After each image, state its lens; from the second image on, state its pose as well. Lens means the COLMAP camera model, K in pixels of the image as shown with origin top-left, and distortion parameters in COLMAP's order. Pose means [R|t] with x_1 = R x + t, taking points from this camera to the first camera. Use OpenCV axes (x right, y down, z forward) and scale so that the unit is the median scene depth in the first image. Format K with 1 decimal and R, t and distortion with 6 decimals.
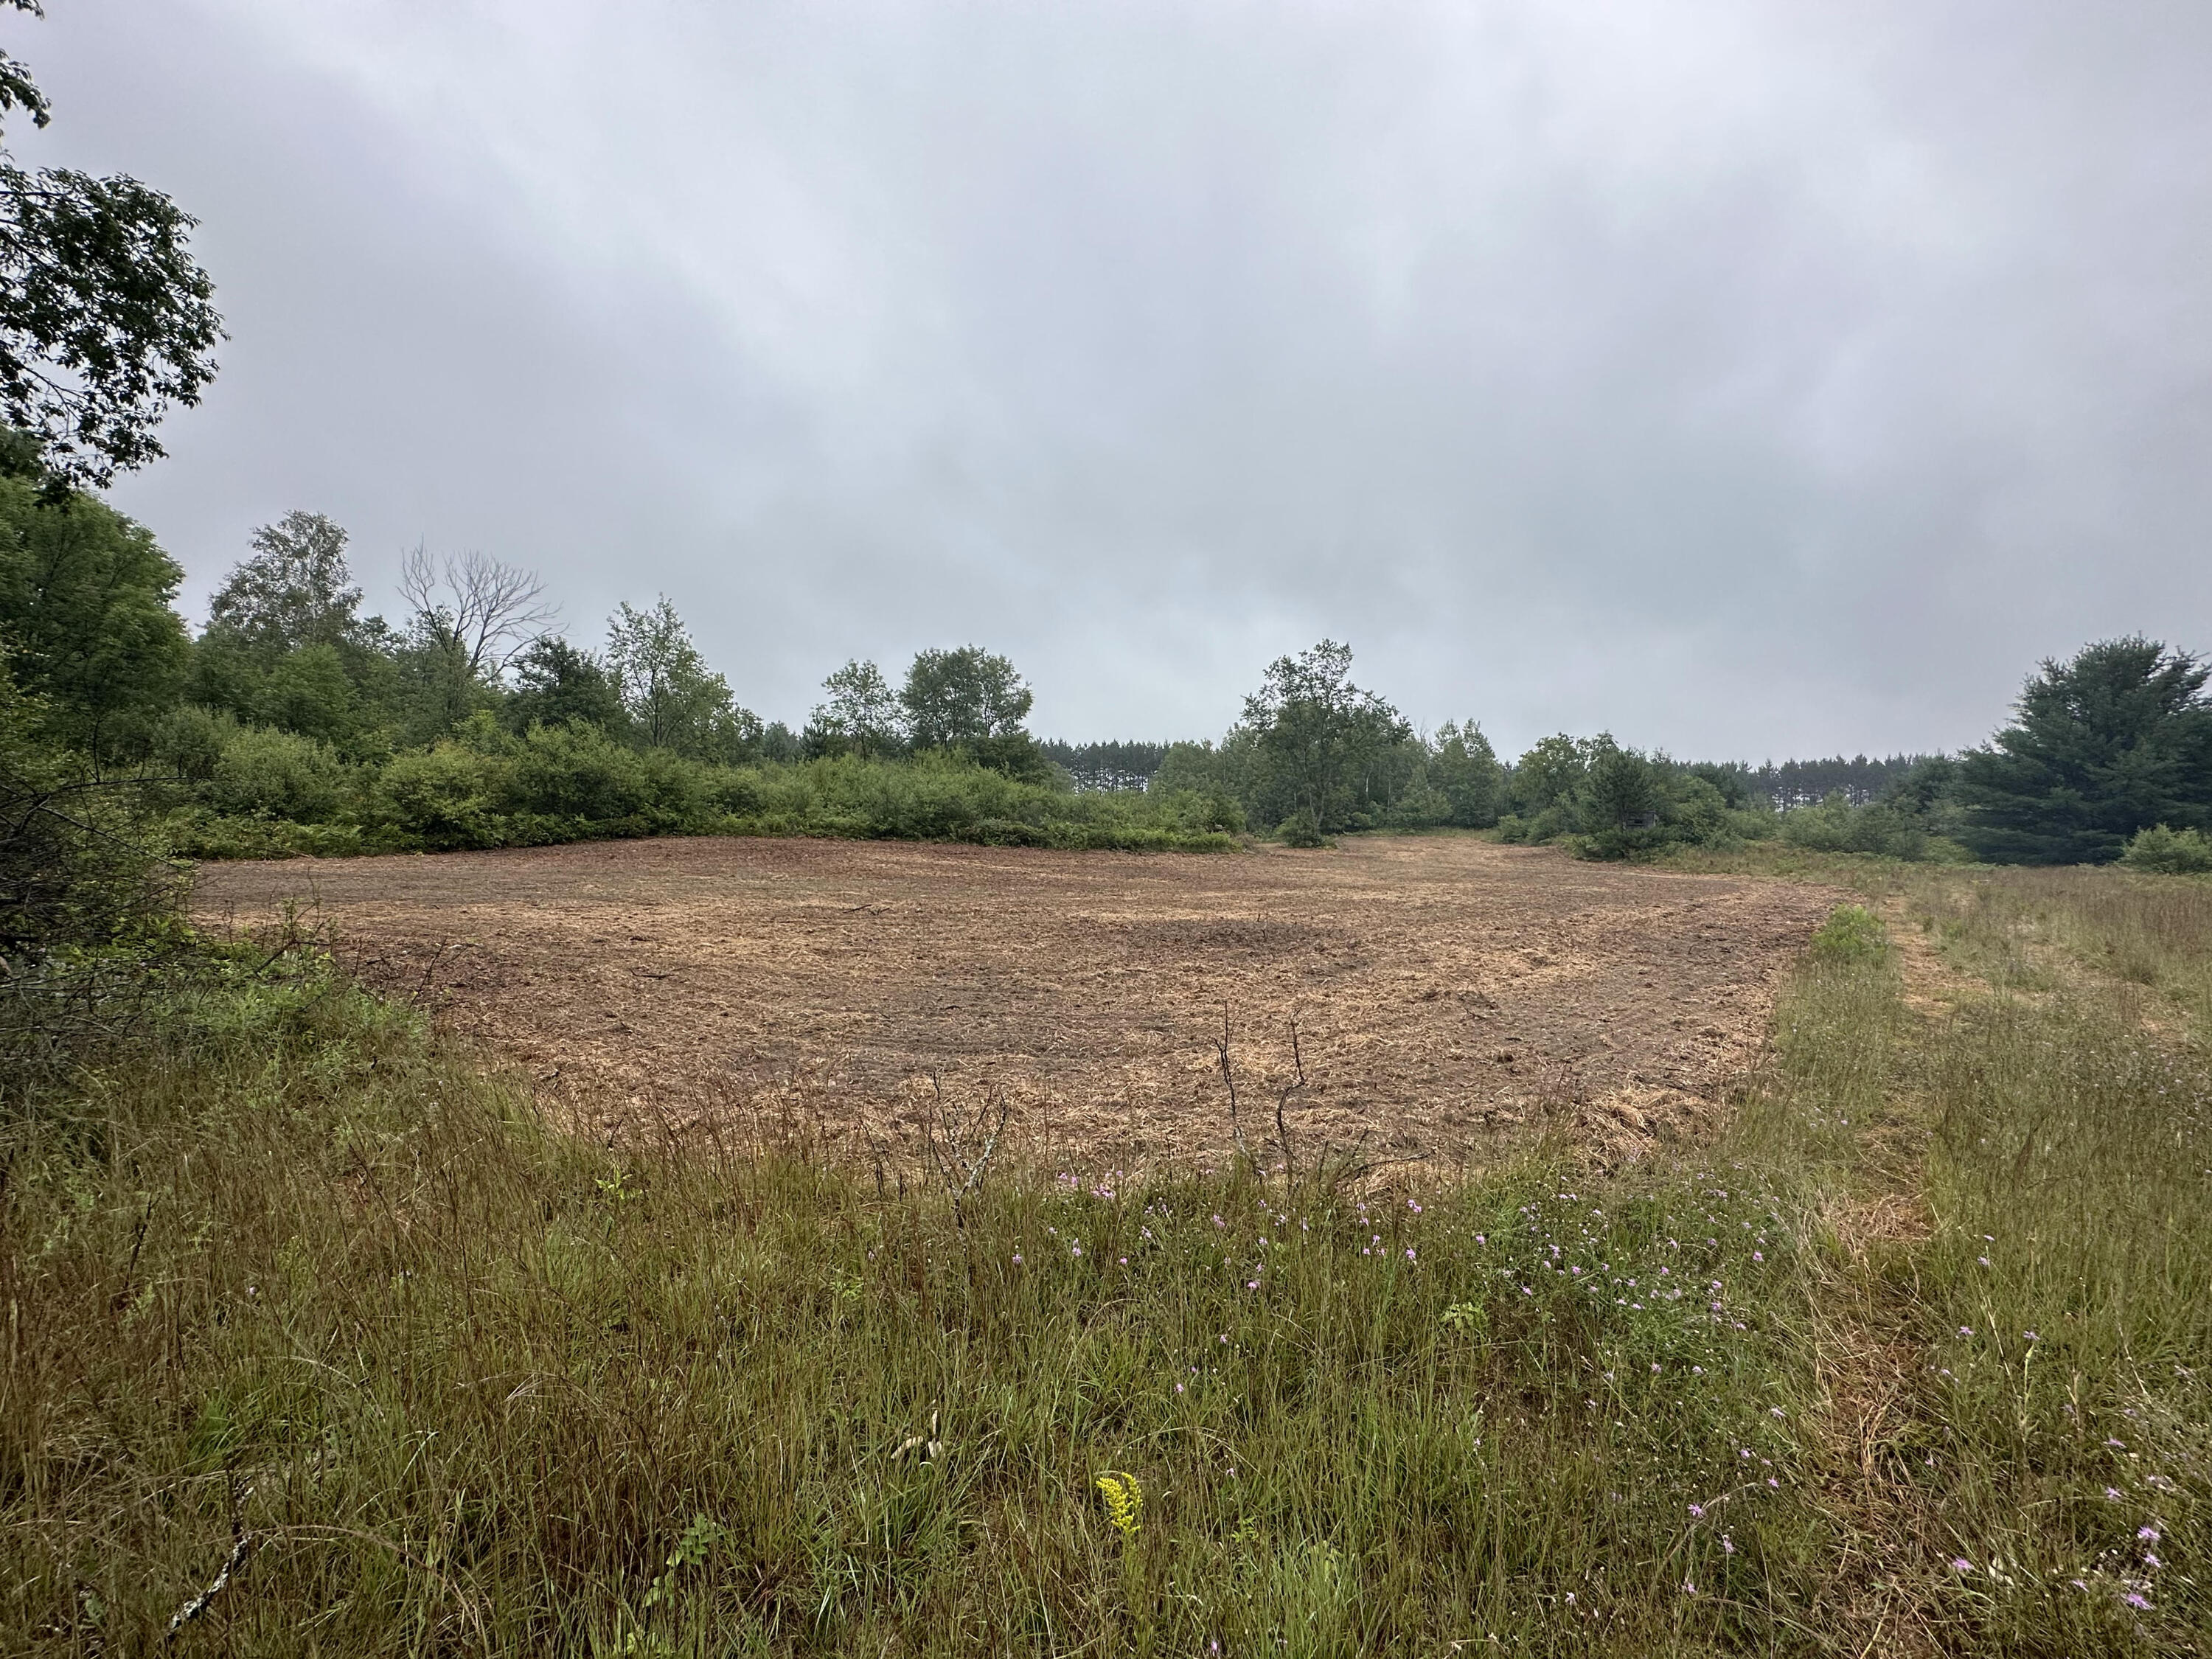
lens RADIAL K [[881.6, 0, 1105.0], [0, 881.6, 827.7], [0, 0, 1]] dist [-0.000093, 0.000332]
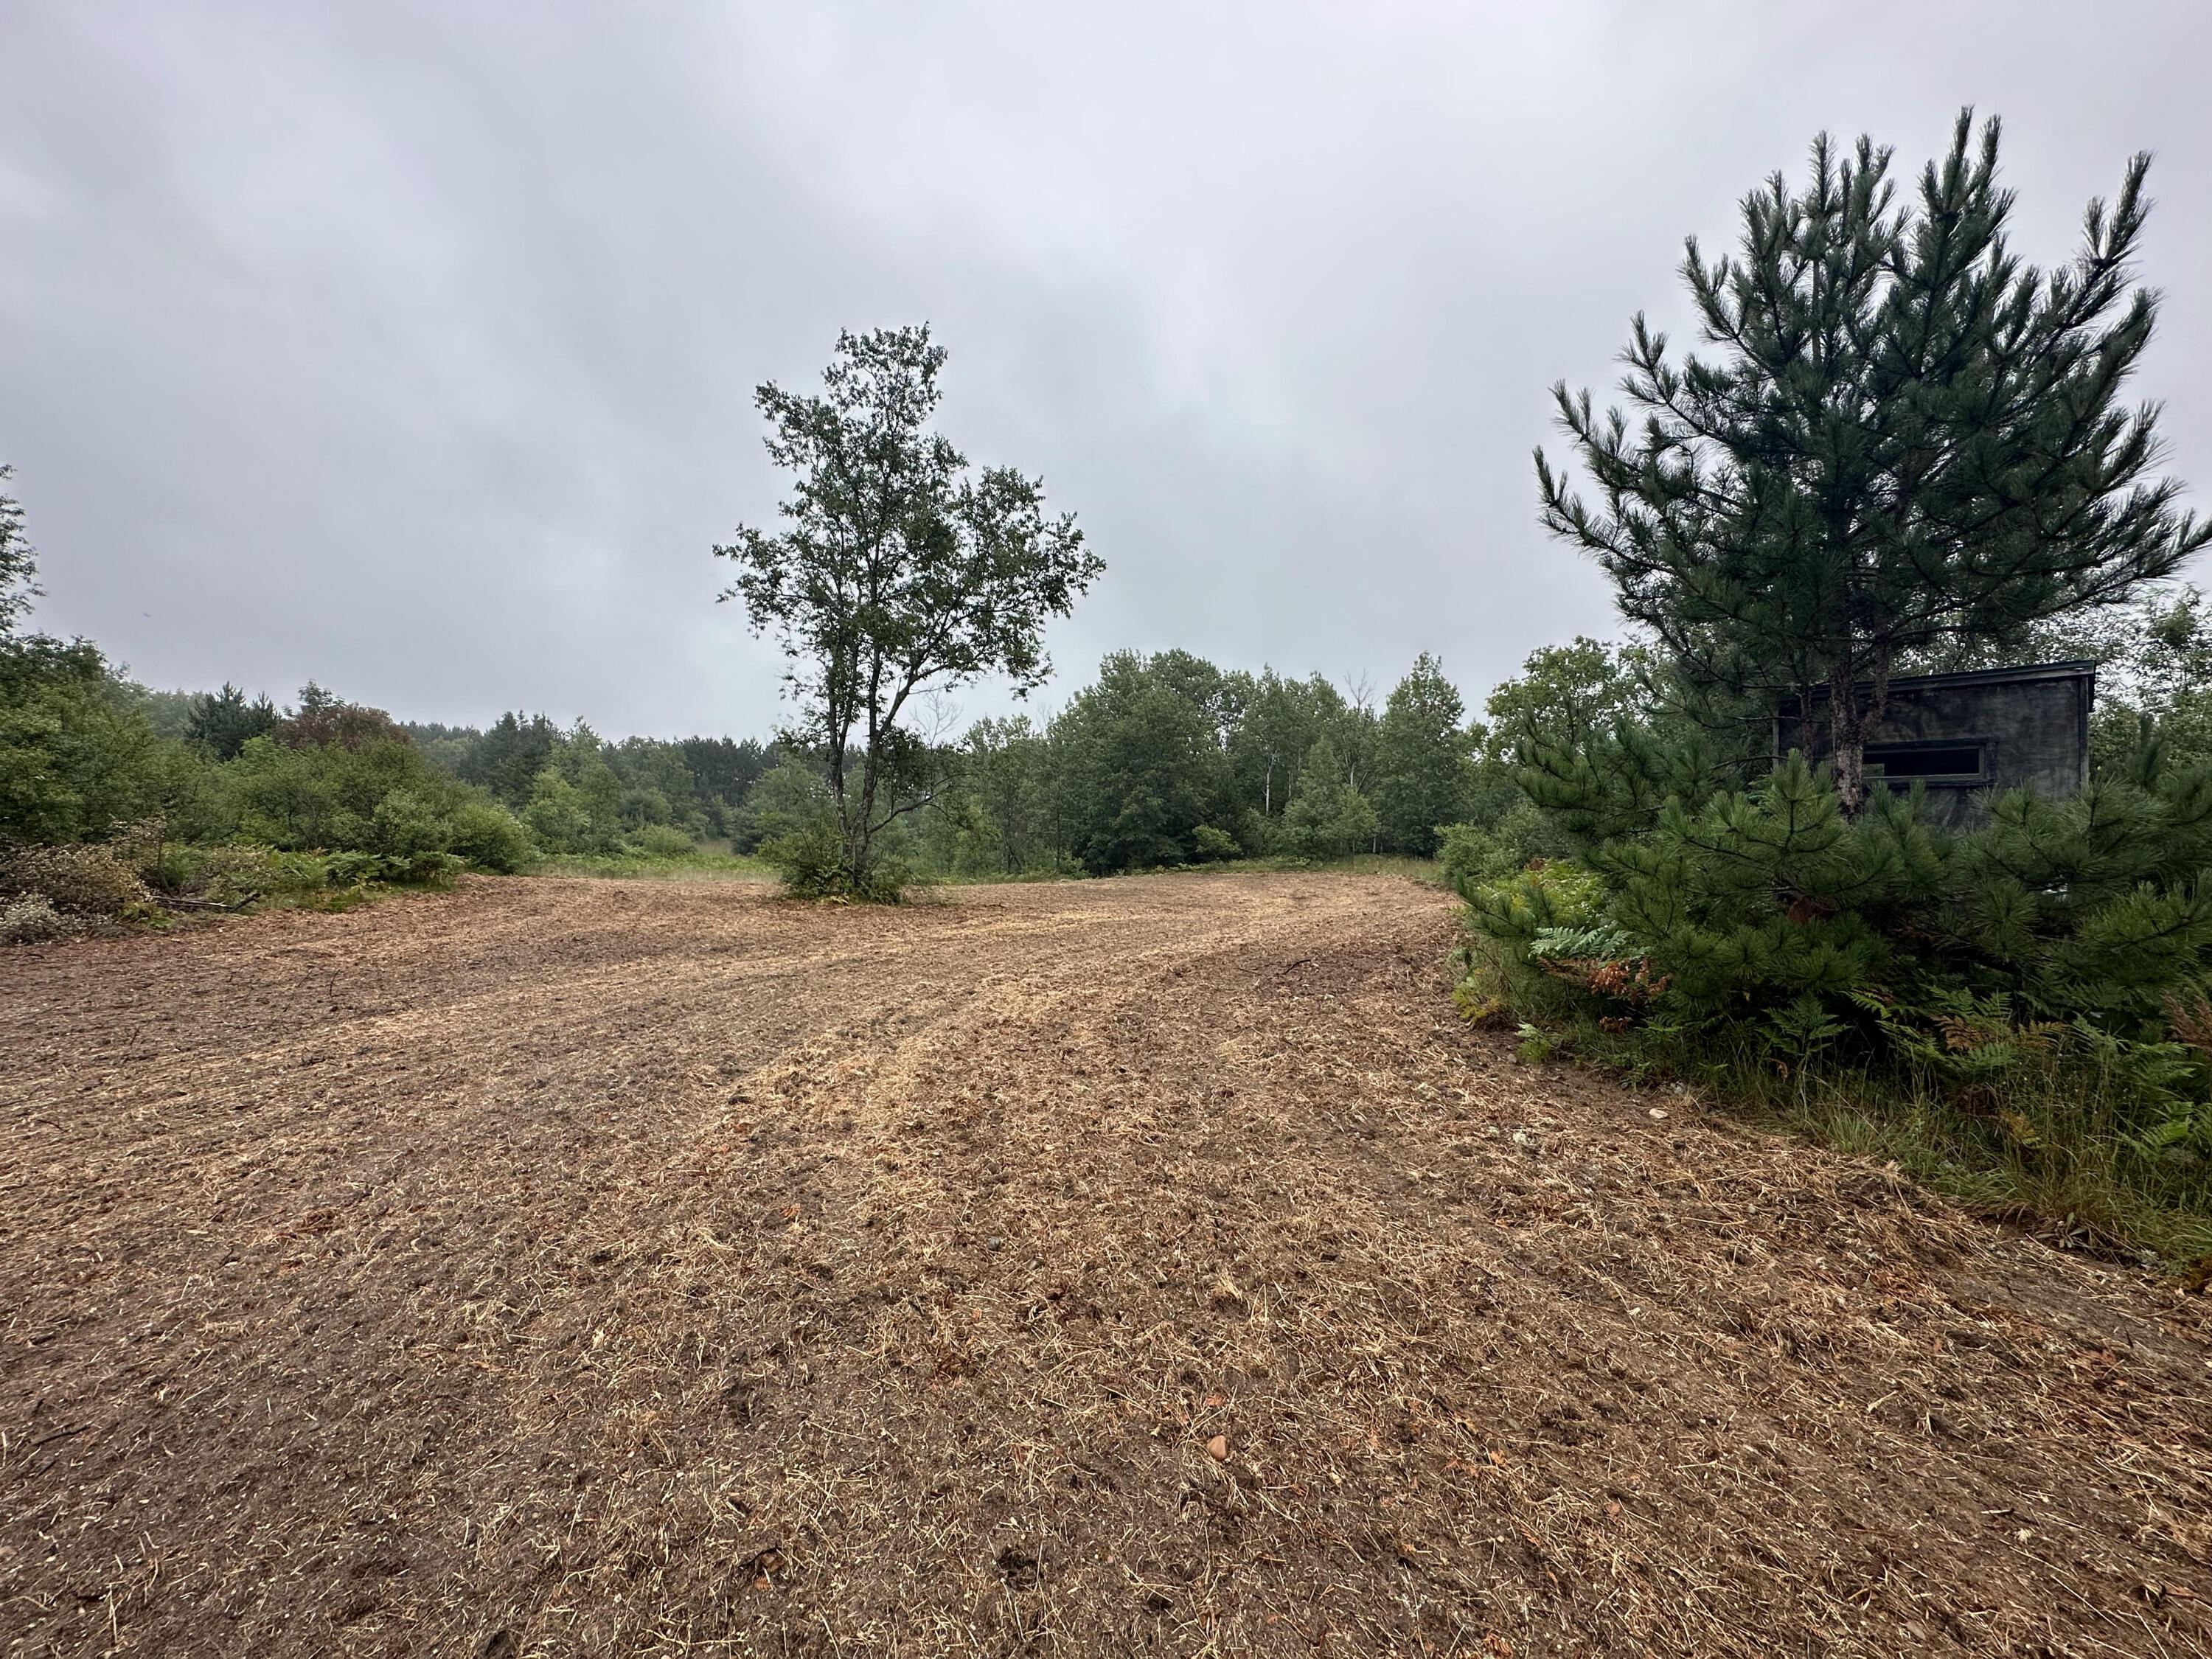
lens RADIAL K [[881.6, 0, 1105.0], [0, 881.6, 827.7], [0, 0, 1]] dist [-0.000093, 0.000332]
pose [[0.997445, -0.000392, -0.071439, 0.282967], [-0.002640, 0.999100, -0.042342, 0.005781], [0.071391, 0.042423, 0.996546, 0.498200]]
